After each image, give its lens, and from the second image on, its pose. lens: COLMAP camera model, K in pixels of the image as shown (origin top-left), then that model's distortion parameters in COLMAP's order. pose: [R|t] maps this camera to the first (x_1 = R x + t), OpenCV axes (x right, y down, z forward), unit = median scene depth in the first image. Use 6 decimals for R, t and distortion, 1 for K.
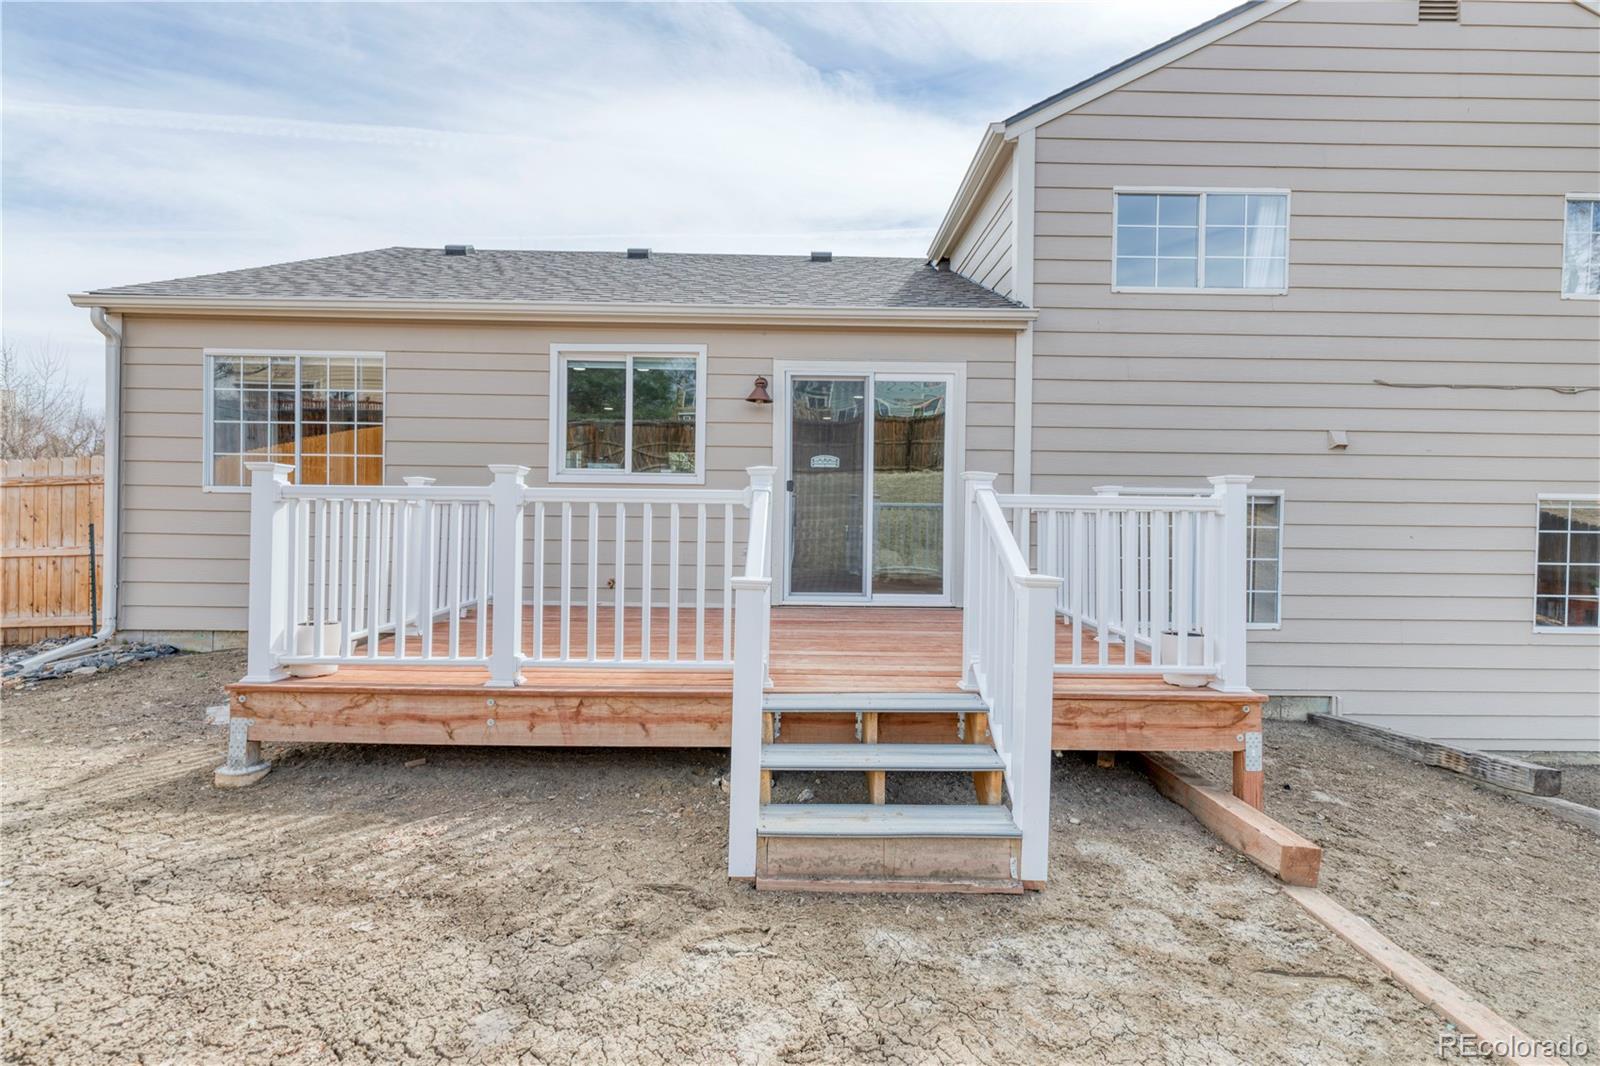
lens RADIAL K [[773.7, 0, 806.3], [0, 773.7, 519.6], [0, 0, 1]] dist [-0.000231, 0.001163]
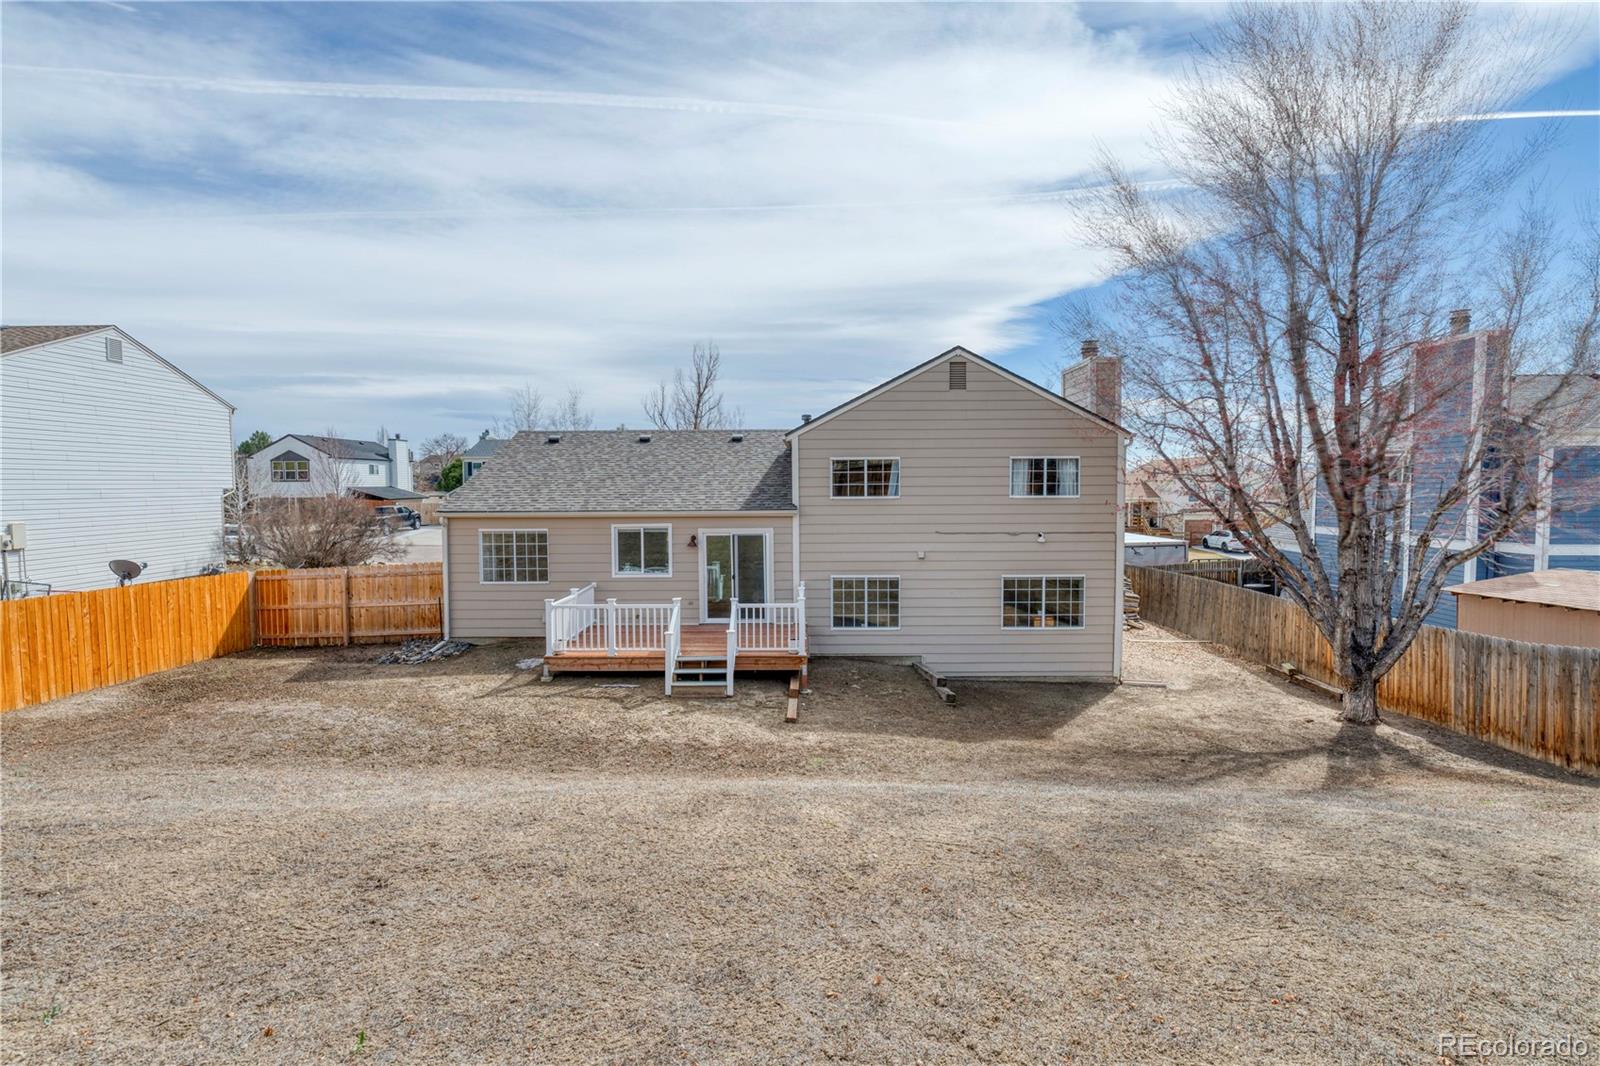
lens RADIAL K [[773.7, 0, 804.9], [0, 773.7, 528.1], [0, 0, 1]] dist [-0.000231, 0.001163]
pose [[0.999498, -0.018325, -0.025850, 0.405627], [0.019566, 0.998627, 0.048586, -0.350449], [0.024924, -0.049067, 0.998484, -1.658784]]
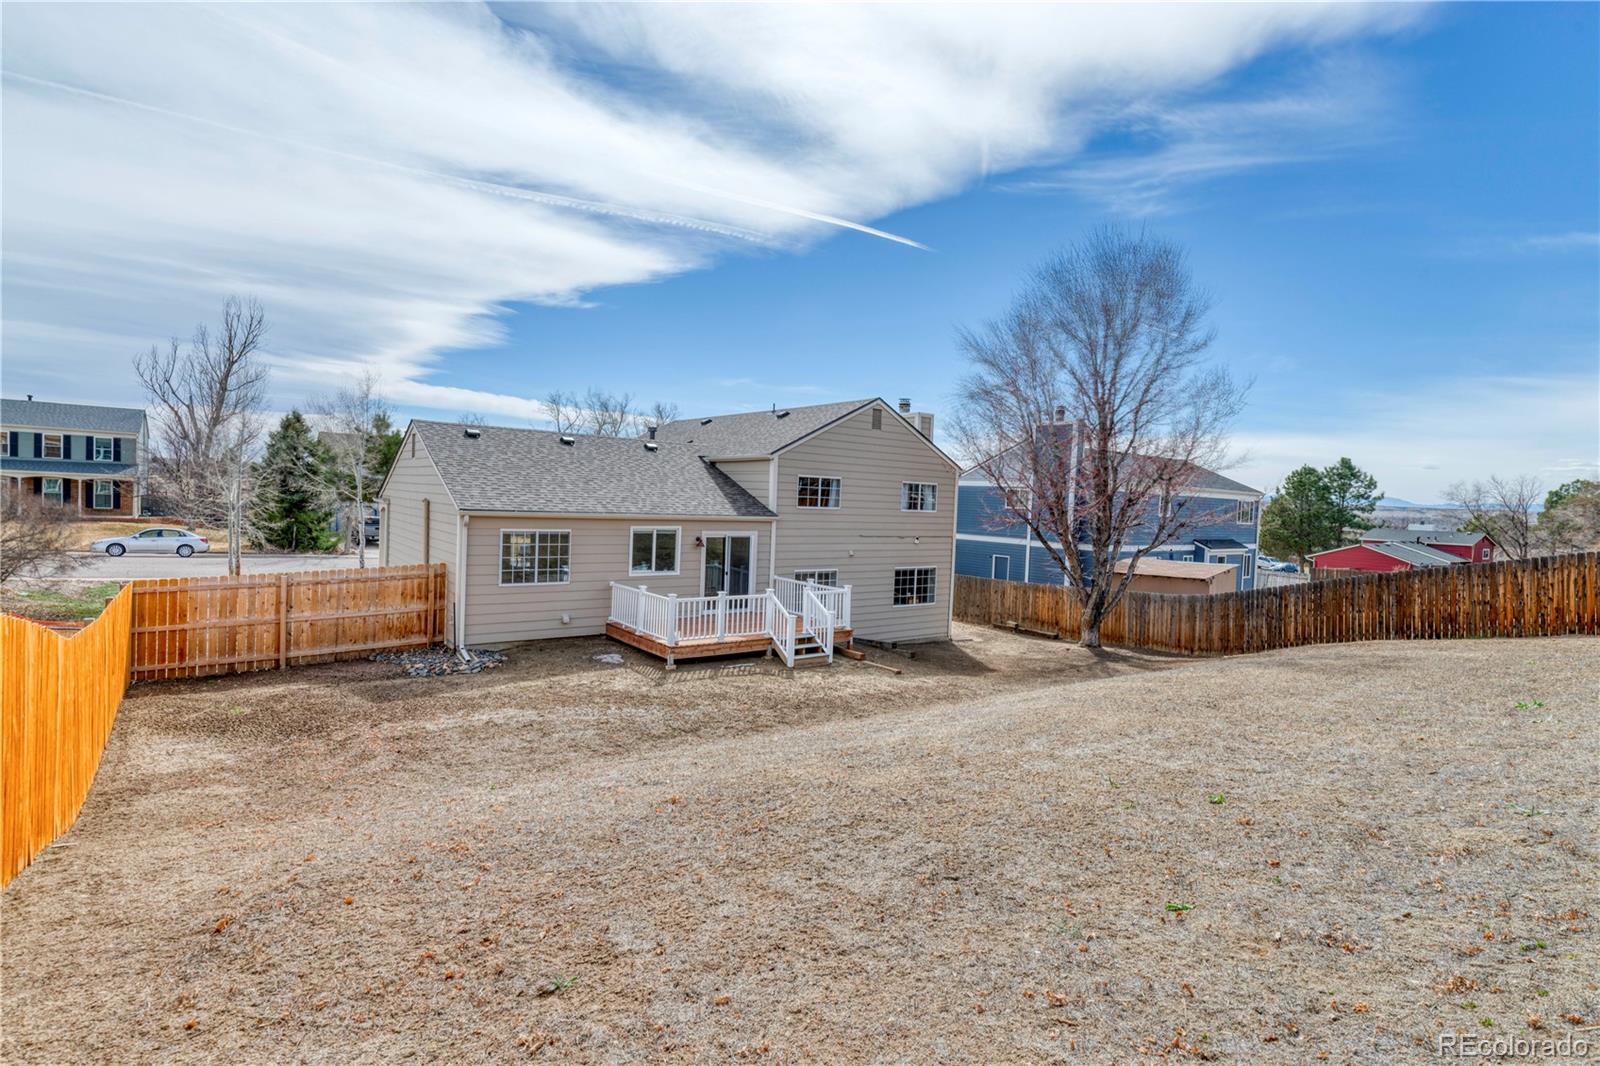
lens RADIAL K [[773.7, 0, 799.5], [0, 773.7, 530.7], [0, 0, 1]] dist [-0.000231, 0.001163]
pose [[0.806861, -0.006905, 0.590701, -1.559779], [-0.023810, 0.998739, 0.044199, -0.369681], [-0.590261, -0.049727, 0.805679, -1.652061]]
